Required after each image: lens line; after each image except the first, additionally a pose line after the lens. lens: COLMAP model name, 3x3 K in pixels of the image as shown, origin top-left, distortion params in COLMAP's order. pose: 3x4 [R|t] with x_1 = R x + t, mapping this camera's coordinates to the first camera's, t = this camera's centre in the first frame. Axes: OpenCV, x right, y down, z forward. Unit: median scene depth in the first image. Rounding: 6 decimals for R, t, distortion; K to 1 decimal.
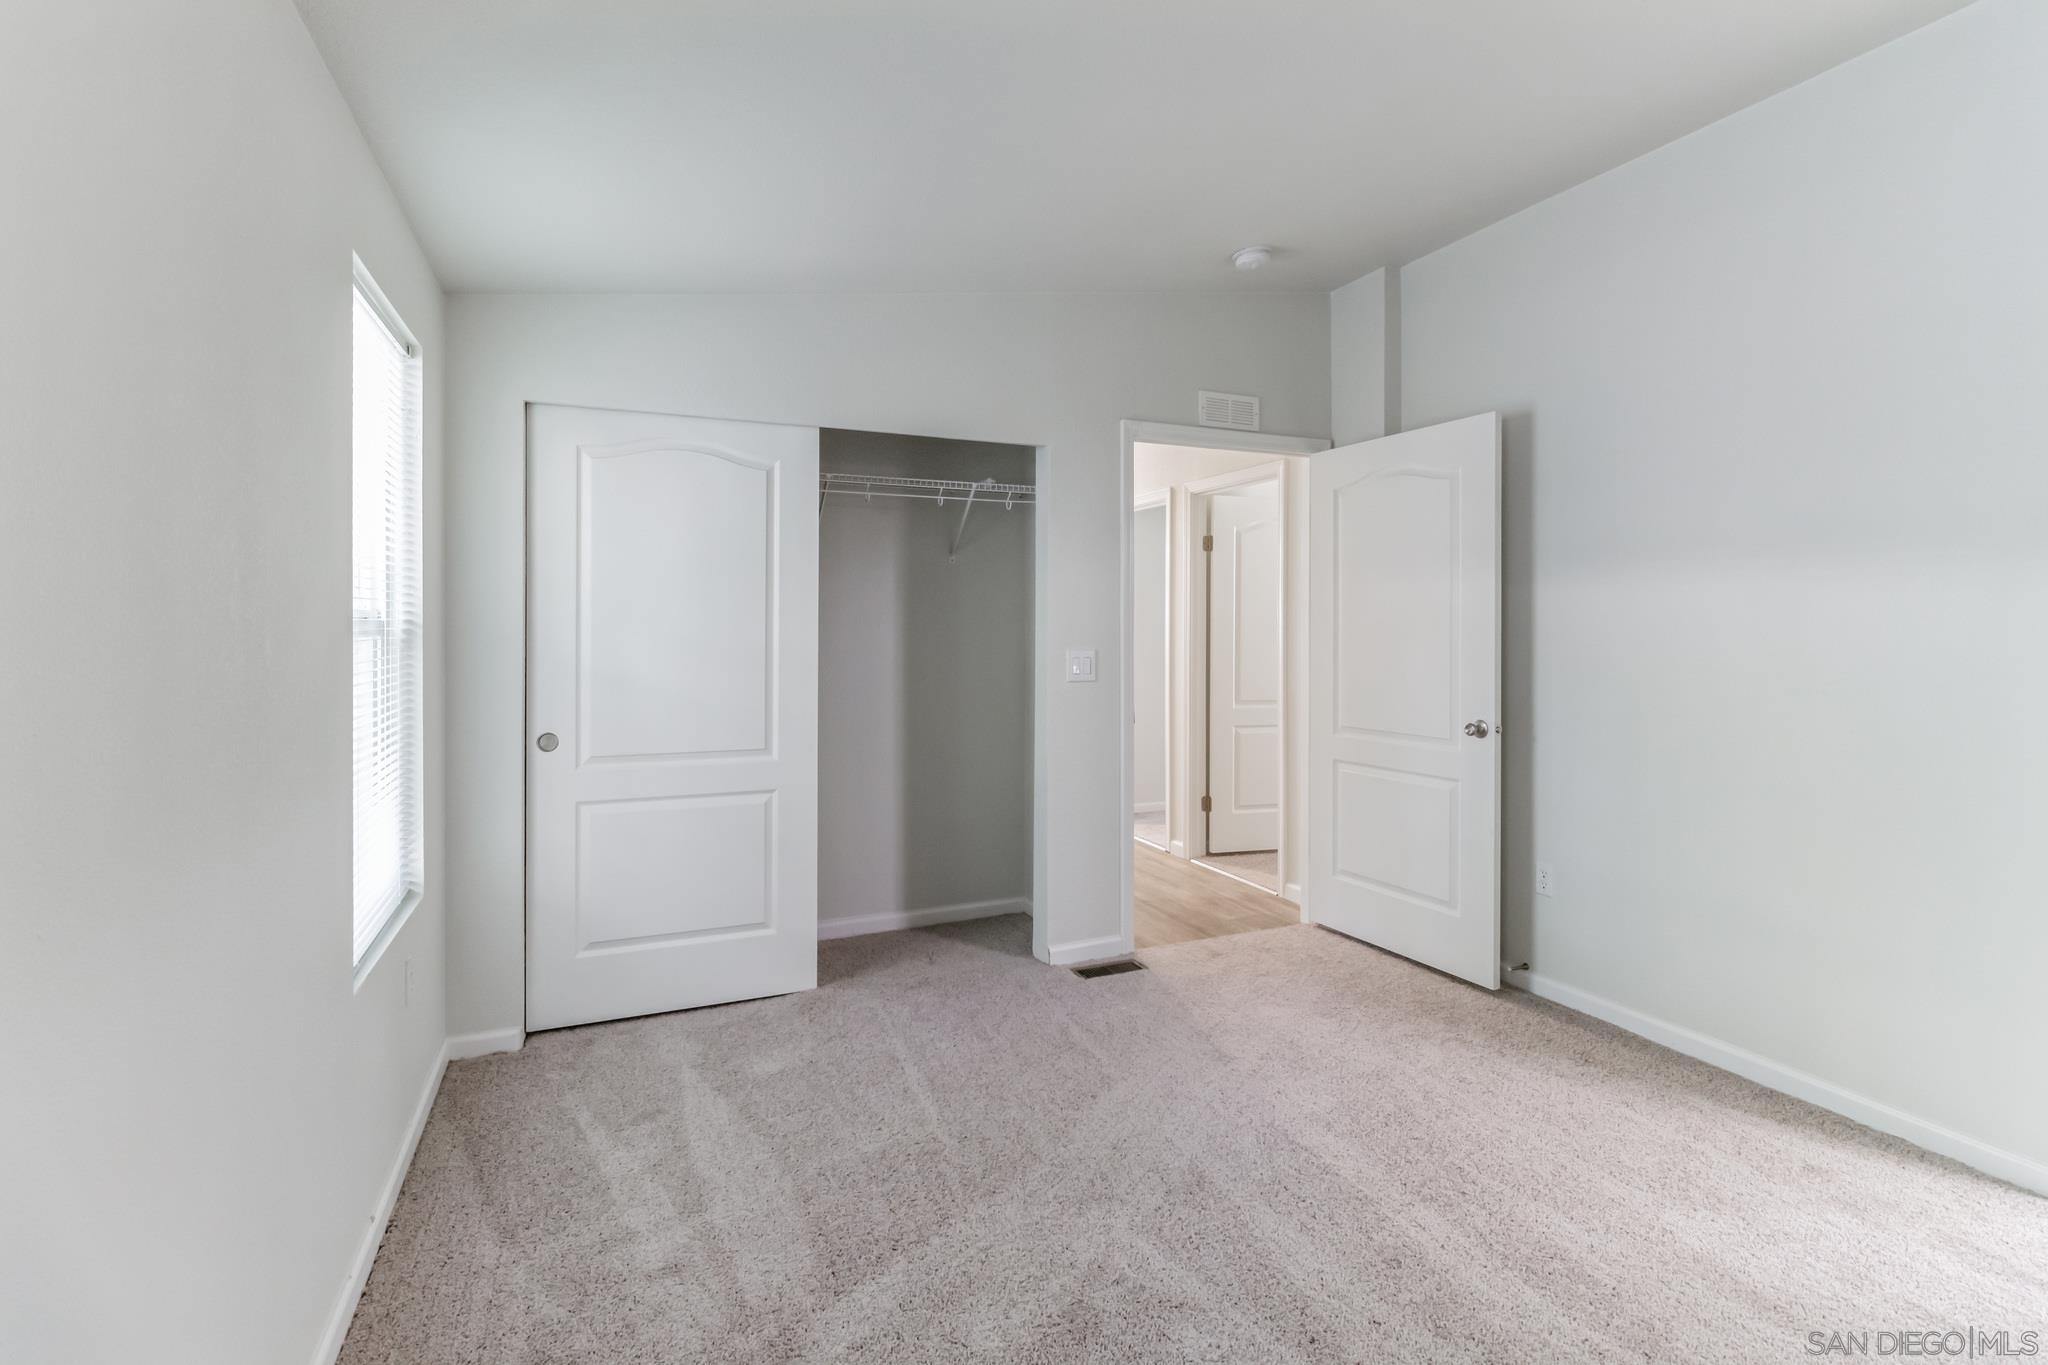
lens RADIAL K [[971.4, 0, 1031.6], [0, 971.4, 634.2], [0, 0, 1]] dist [0.023904, -0.001446]
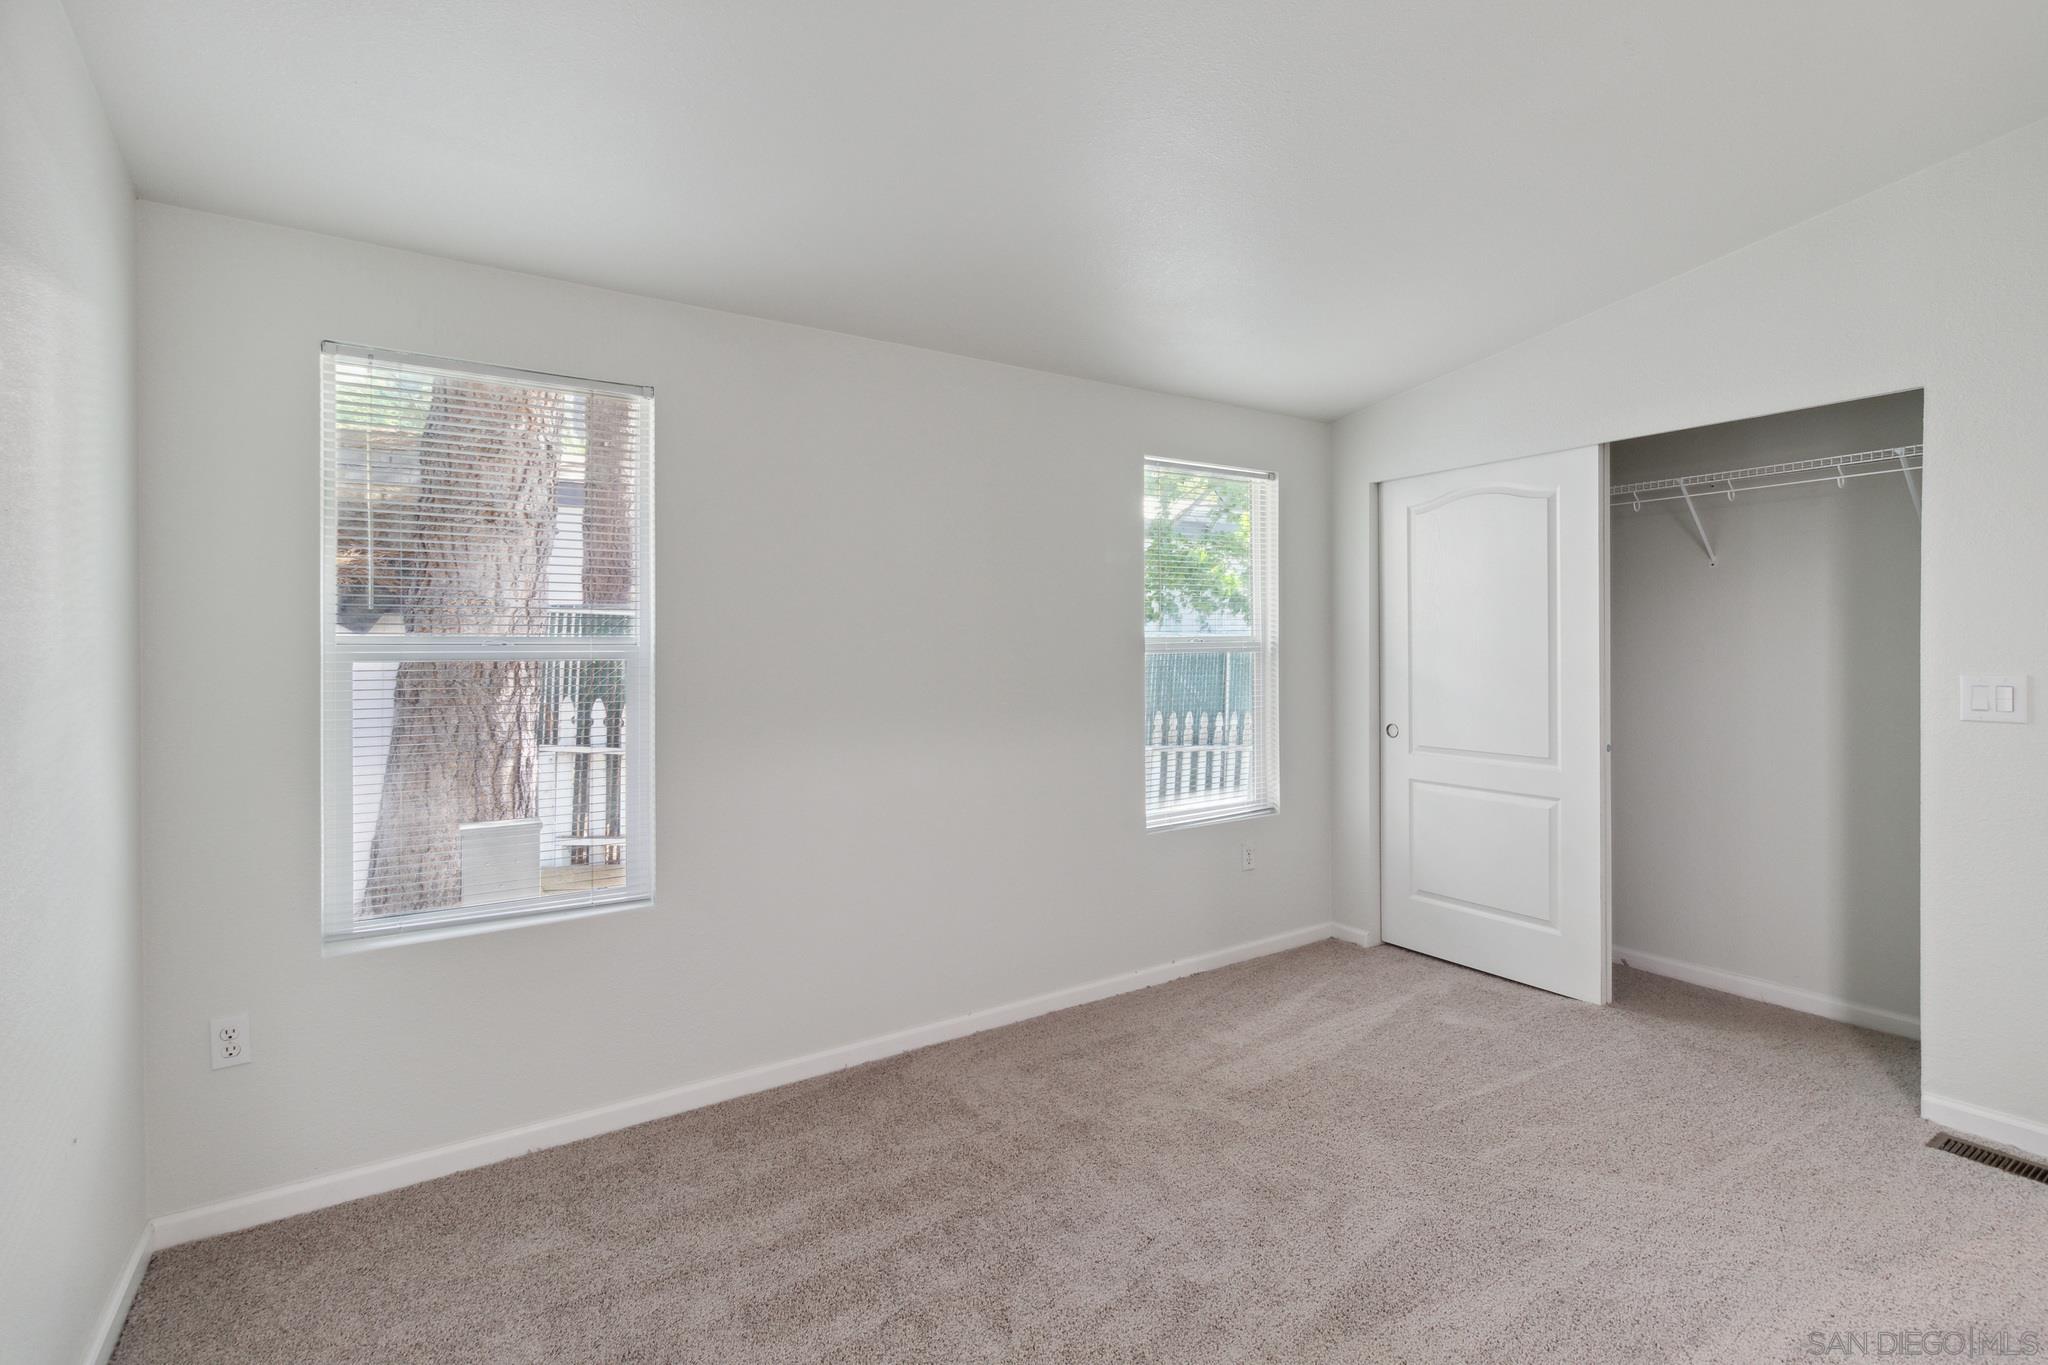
lens RADIAL K [[971.4, 0, 1031.6], [0, 971.4, 634.2], [0, 0, 1]] dist [0.023904, -0.001446]
pose [[0.164932, -0.016371, -0.986169, 0.706989], [-0.000841, 0.999860, -0.016739, 0.000504], [0.986305, 0.003590, 0.164895, 0.268853]]
